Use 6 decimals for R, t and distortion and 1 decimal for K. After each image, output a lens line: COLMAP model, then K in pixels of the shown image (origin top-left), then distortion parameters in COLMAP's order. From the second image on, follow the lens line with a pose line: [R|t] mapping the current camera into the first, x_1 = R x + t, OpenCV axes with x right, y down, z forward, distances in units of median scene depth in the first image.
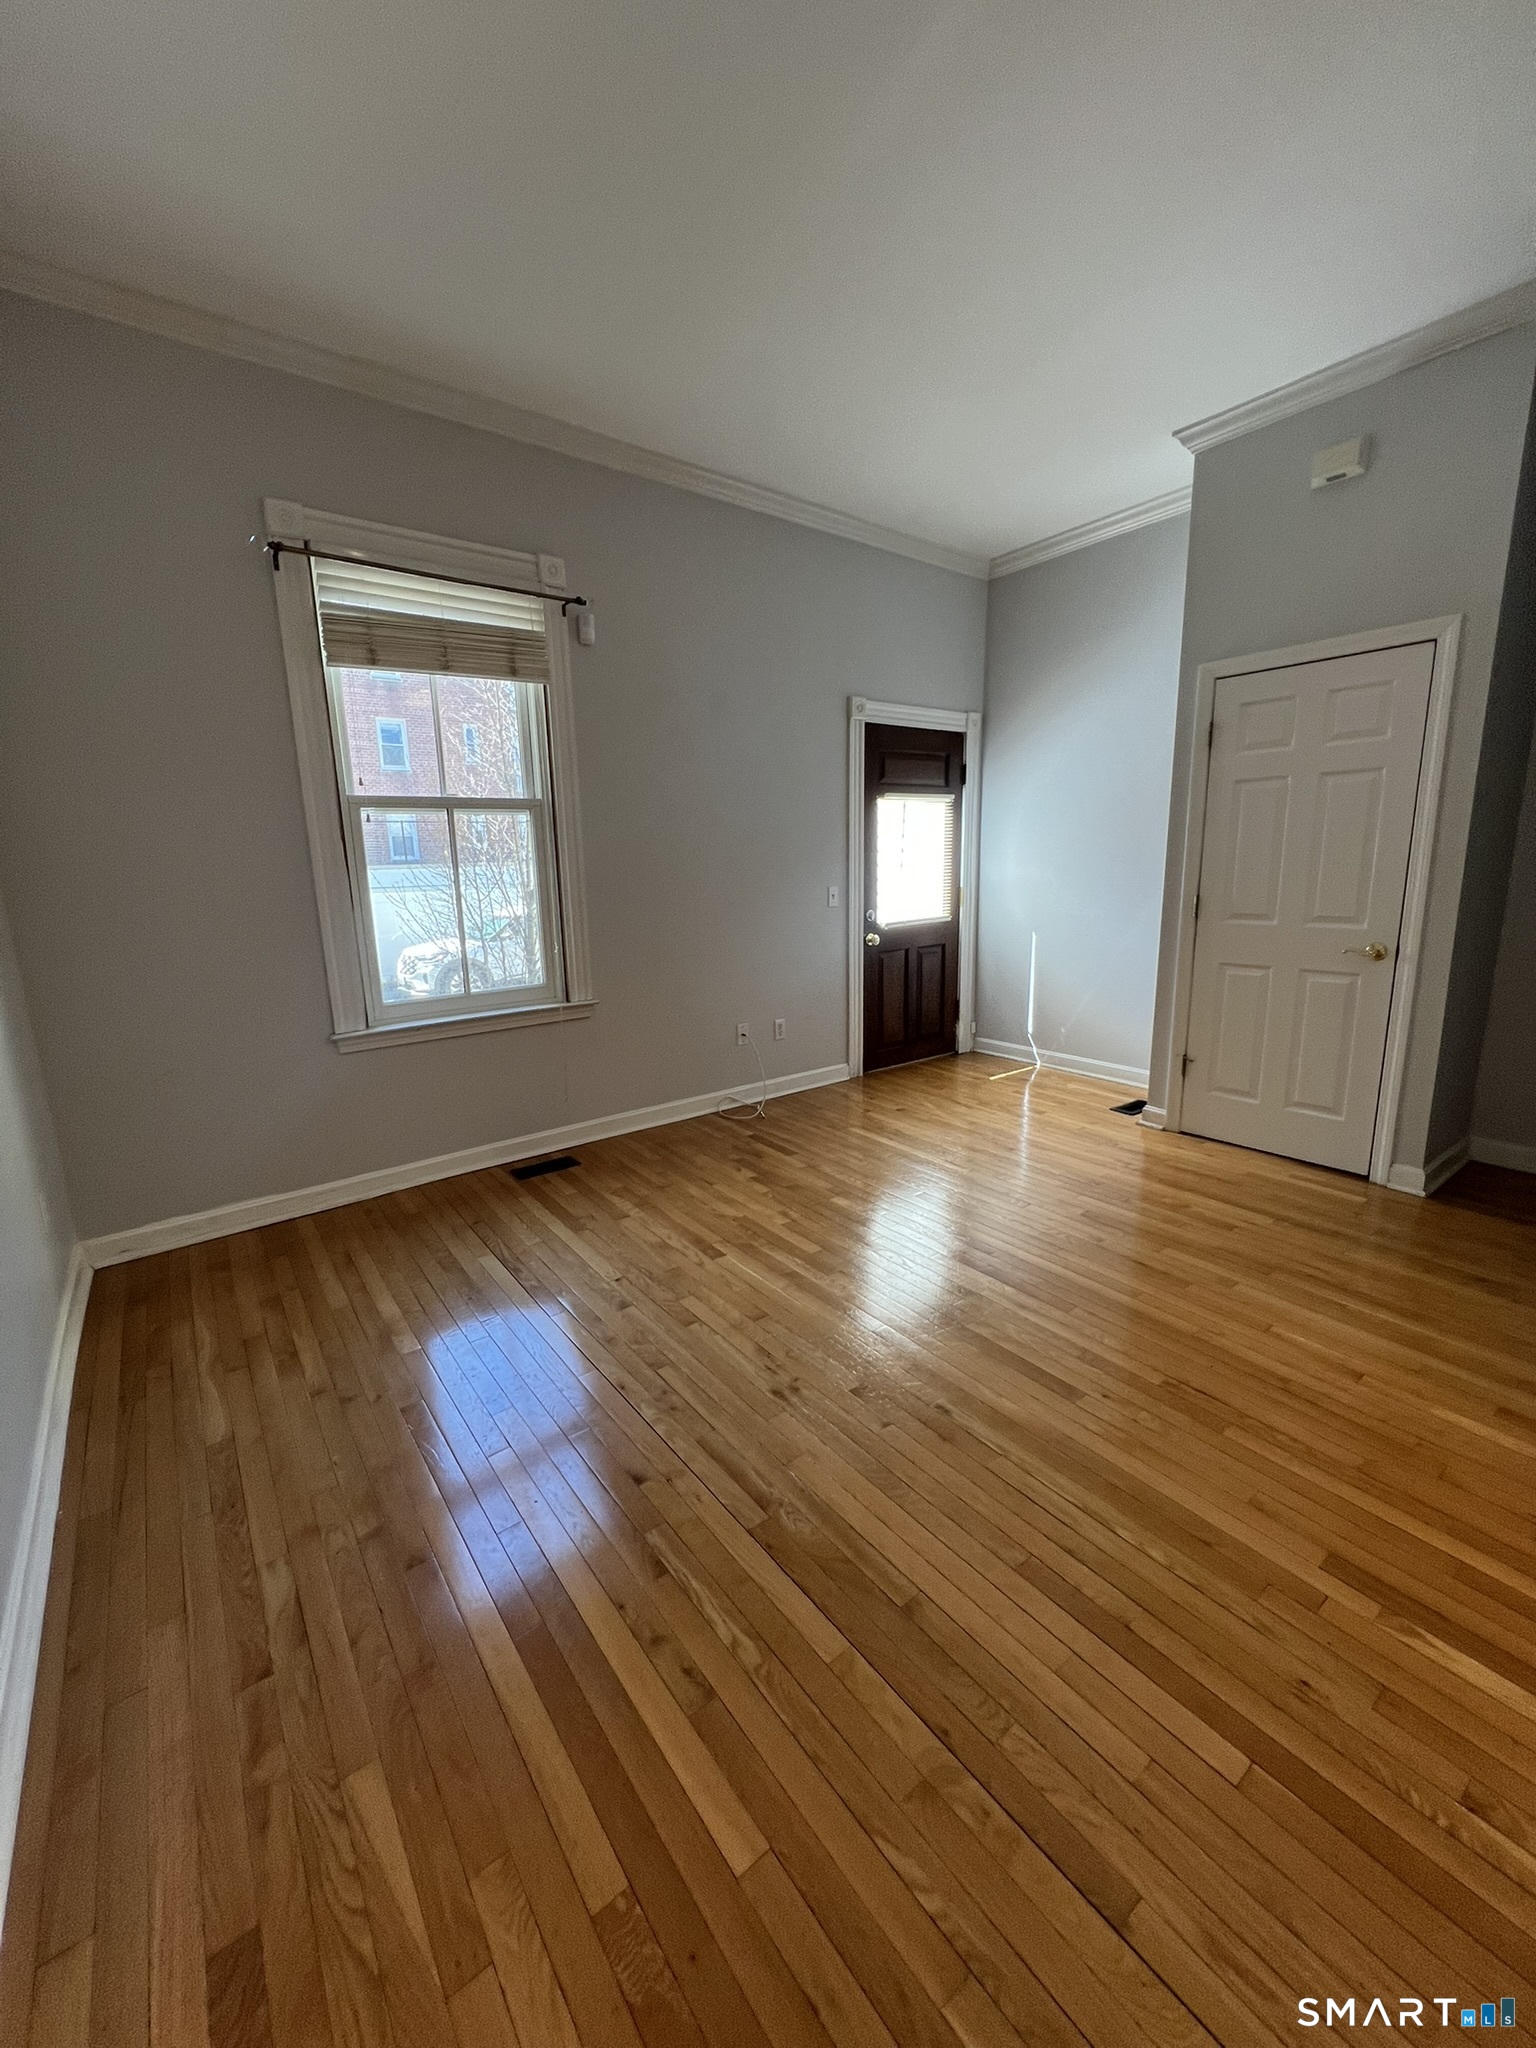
lens RADIAL K [[818.1, 0, 767.4], [0, 818.1, 1023.7], [0, 0, 1]] dist [-0.000461, 0.000387]
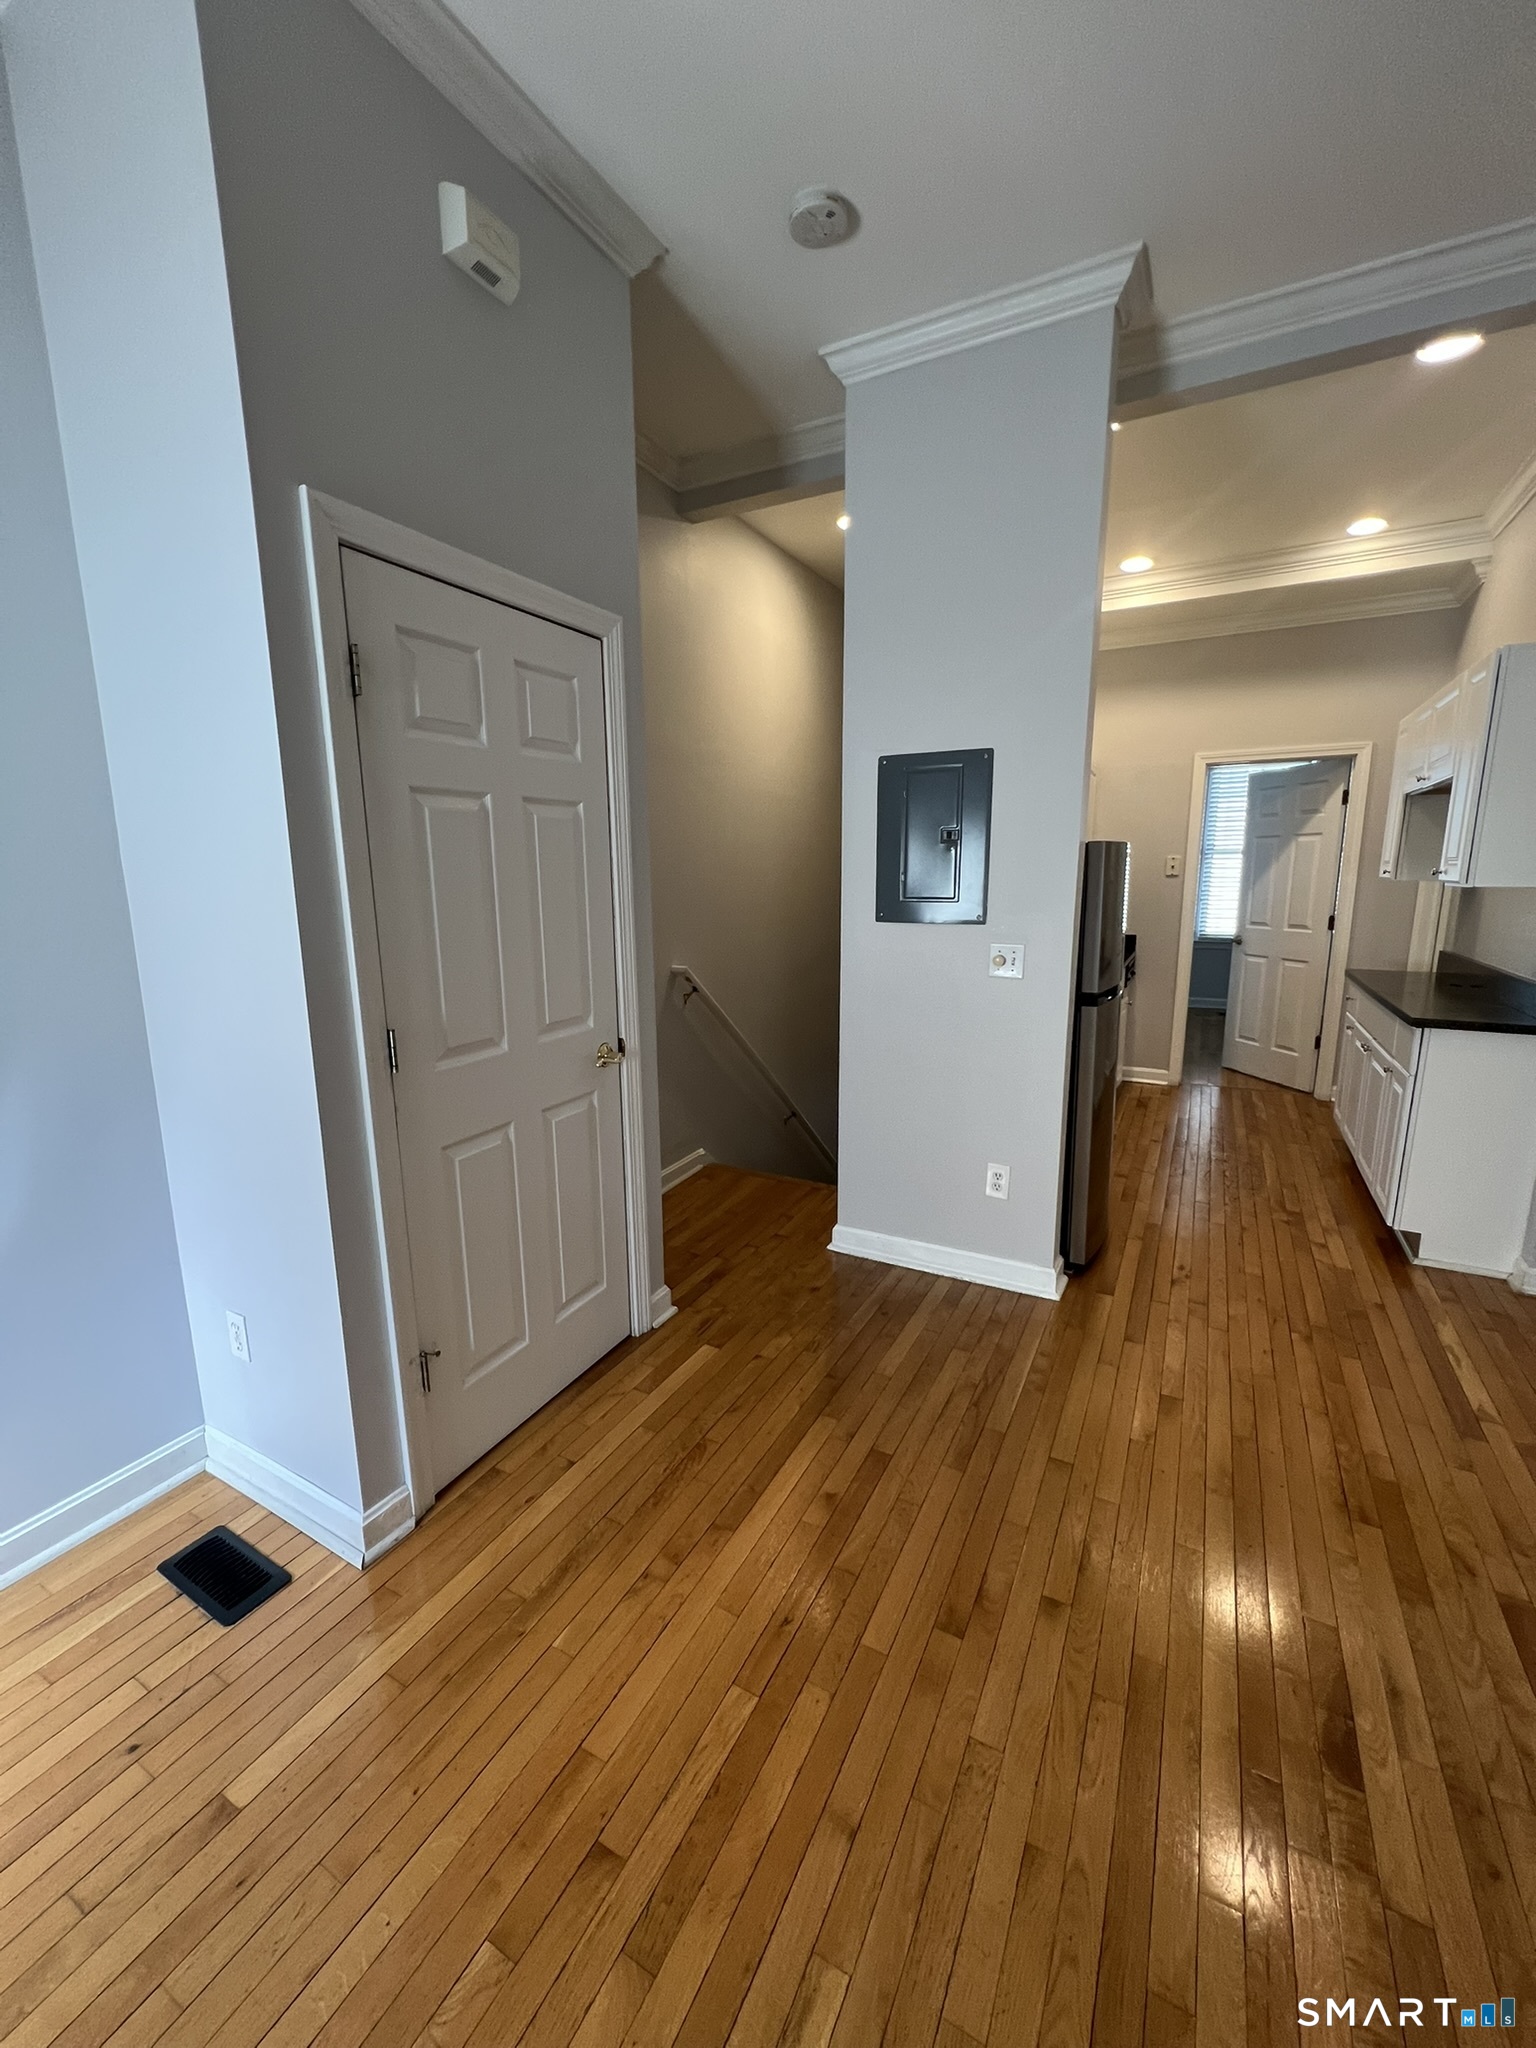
lens RADIAL K [[820.5, 0, 767.2], [0, 820.5, 1025.0], [0, 0, 1]] dist [-0.004648, 0.001503]
pose [[-0.417259, -0.145493, 0.897066, 0.030458], [0.197660, 0.948942, 0.245845, -0.263936], [-0.887032, 0.279895, -0.367197, 1.128178]]
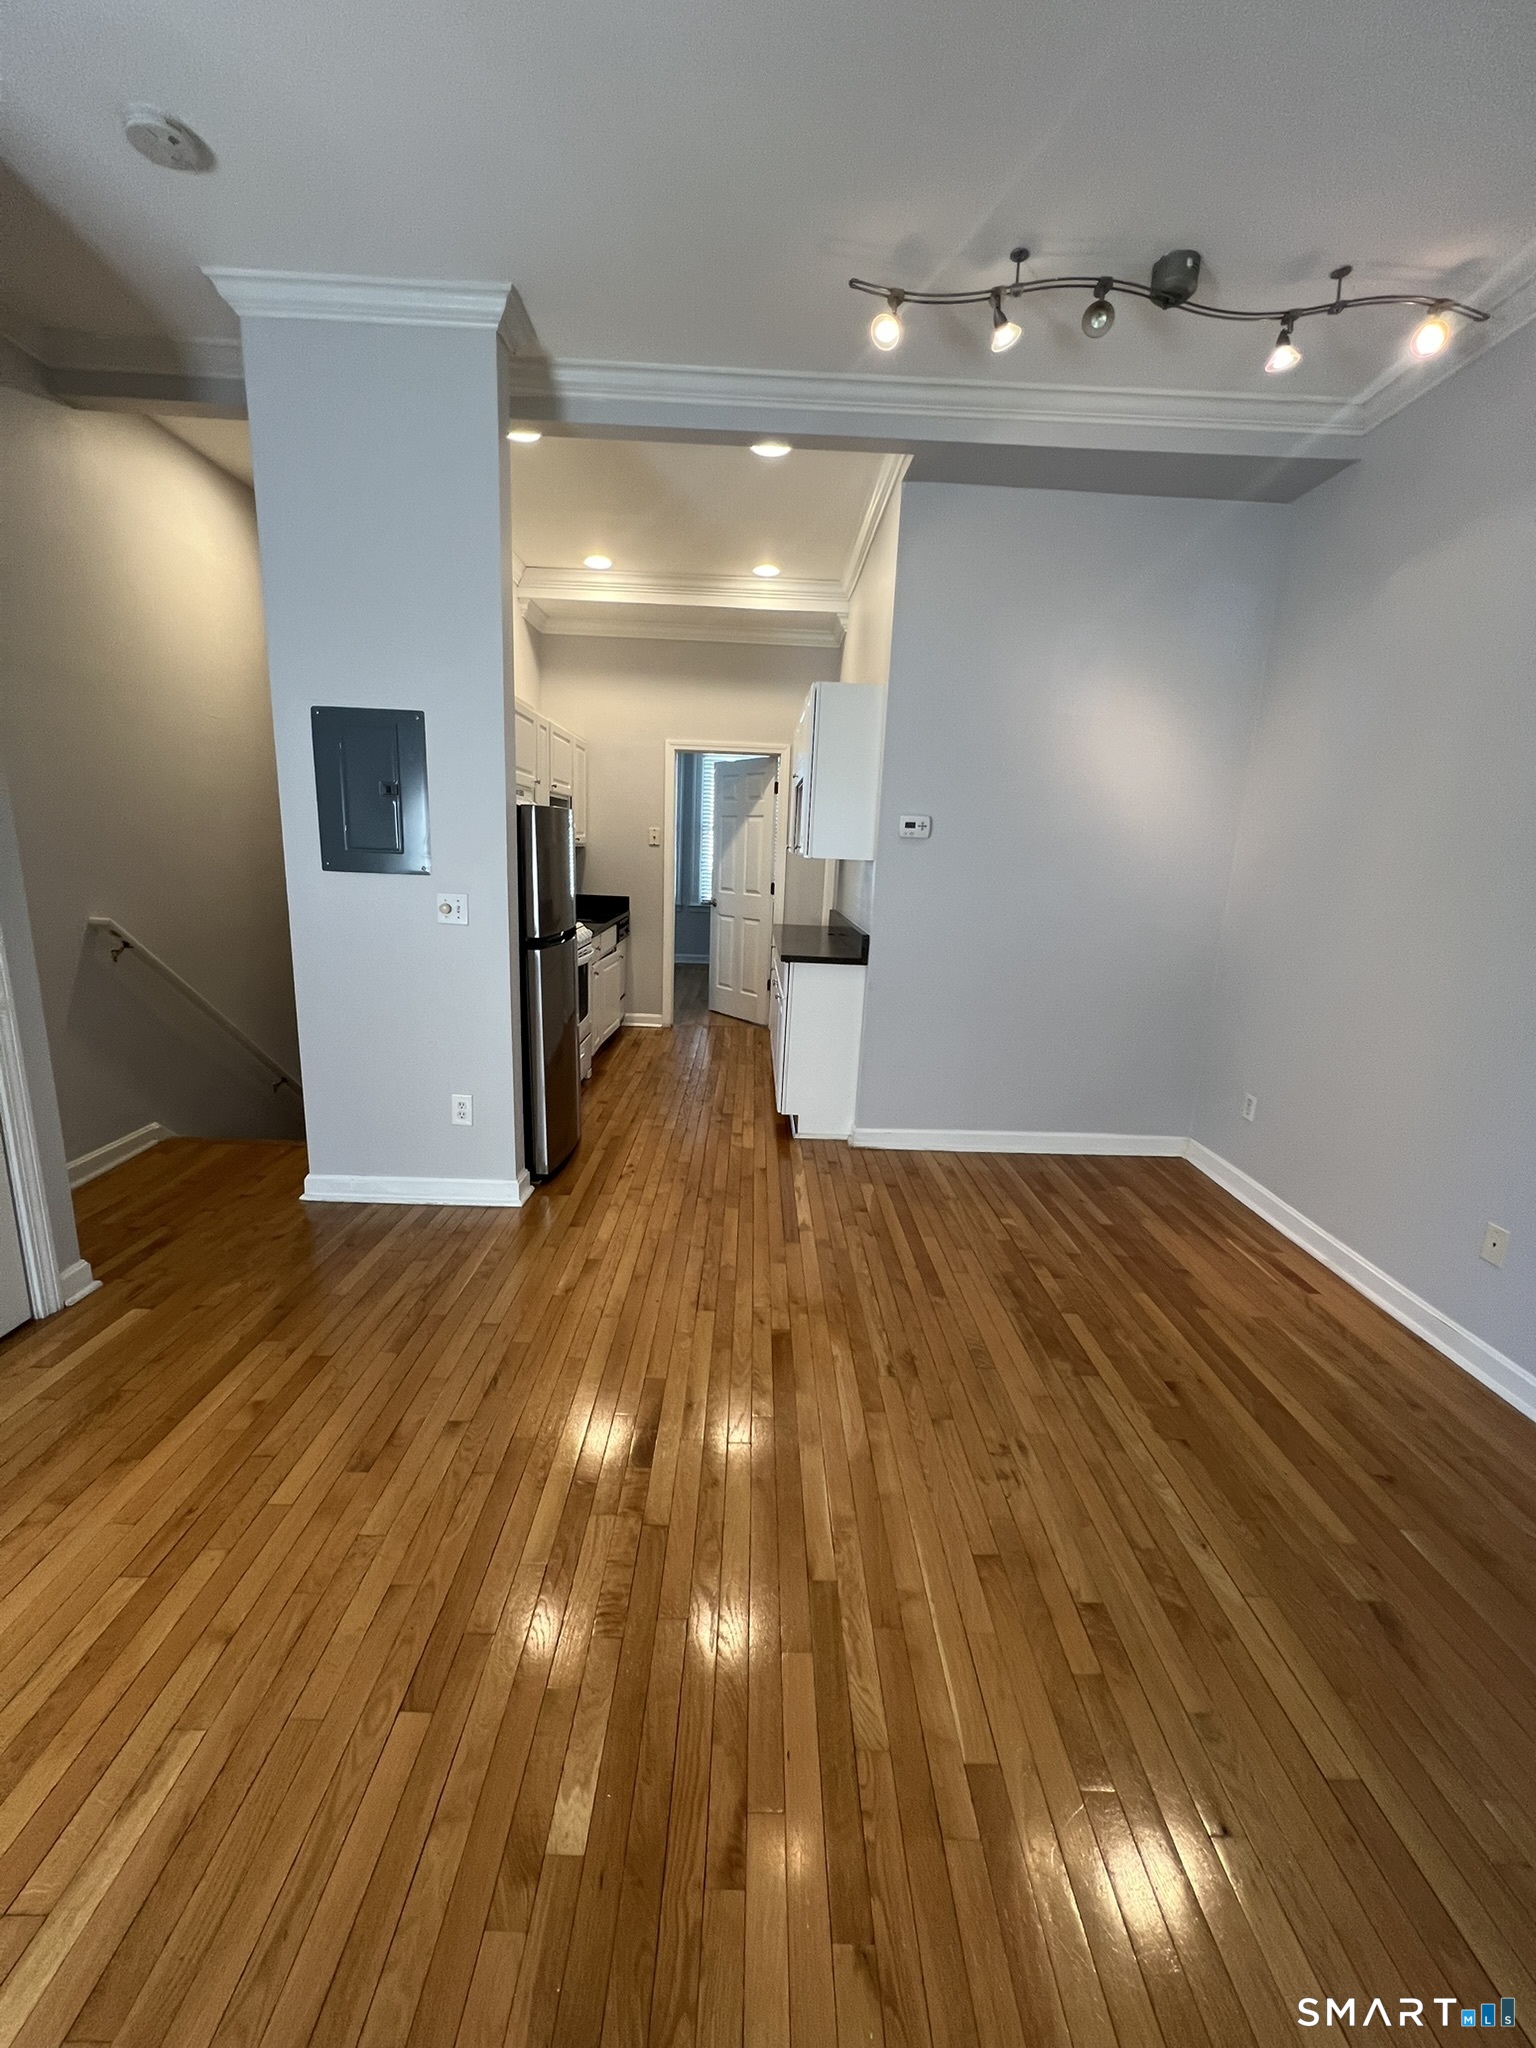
lens RADIAL K [[818.1, 0, 765.5], [0, 818.1, 1023.8], [0, 0, 1]] dist [-0.000461, 0.000387]
pose [[-0.804677, -0.138167, 0.577412, -0.146278], [0.094369, 0.930416, 0.354147, -0.244719], [-0.586165, 0.339464, -0.735646, 1.101028]]
